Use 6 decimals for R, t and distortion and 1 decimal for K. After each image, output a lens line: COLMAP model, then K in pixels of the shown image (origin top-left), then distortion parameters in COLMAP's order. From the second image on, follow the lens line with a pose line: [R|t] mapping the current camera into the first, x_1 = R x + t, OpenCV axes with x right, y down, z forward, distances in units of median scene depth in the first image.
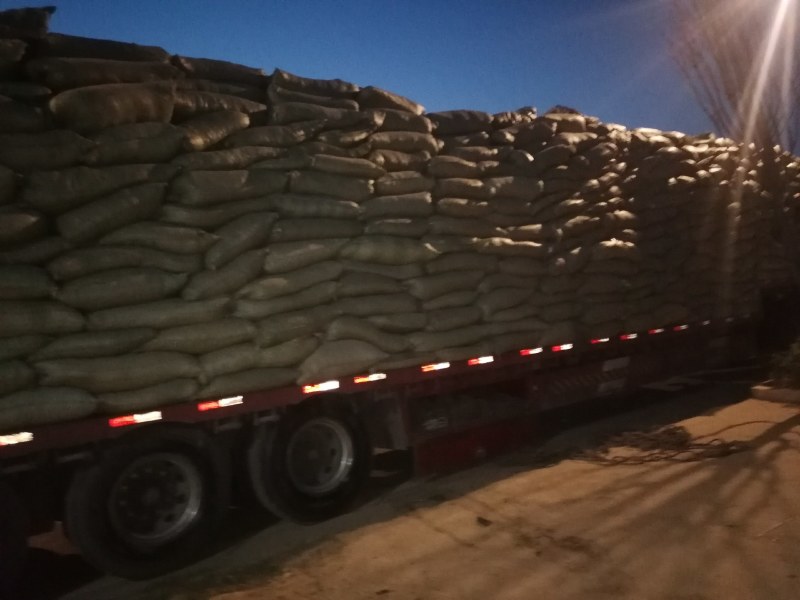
lens RADIAL K [[588.4, 0, 405.3], [0, 588.4, 302.2], [0, 0, 1]] dist [0.091246, -0.092170]
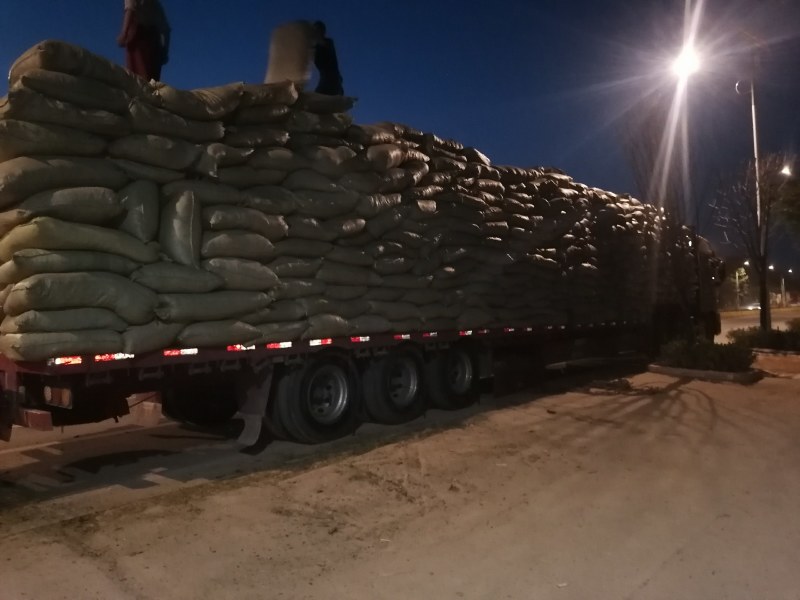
lens RADIAL K [[595.1, 0, 398.3], [0, 595.1, 299.8], [0, 0, 1]] dist [0.088197, -0.115114]
pose [[0.964167, 0.117254, 0.237976, -0.505813], [-0.123777, 0.992230, 0.012601, 0.032961], [-0.234650, -0.041605, 0.971189, -0.431459]]
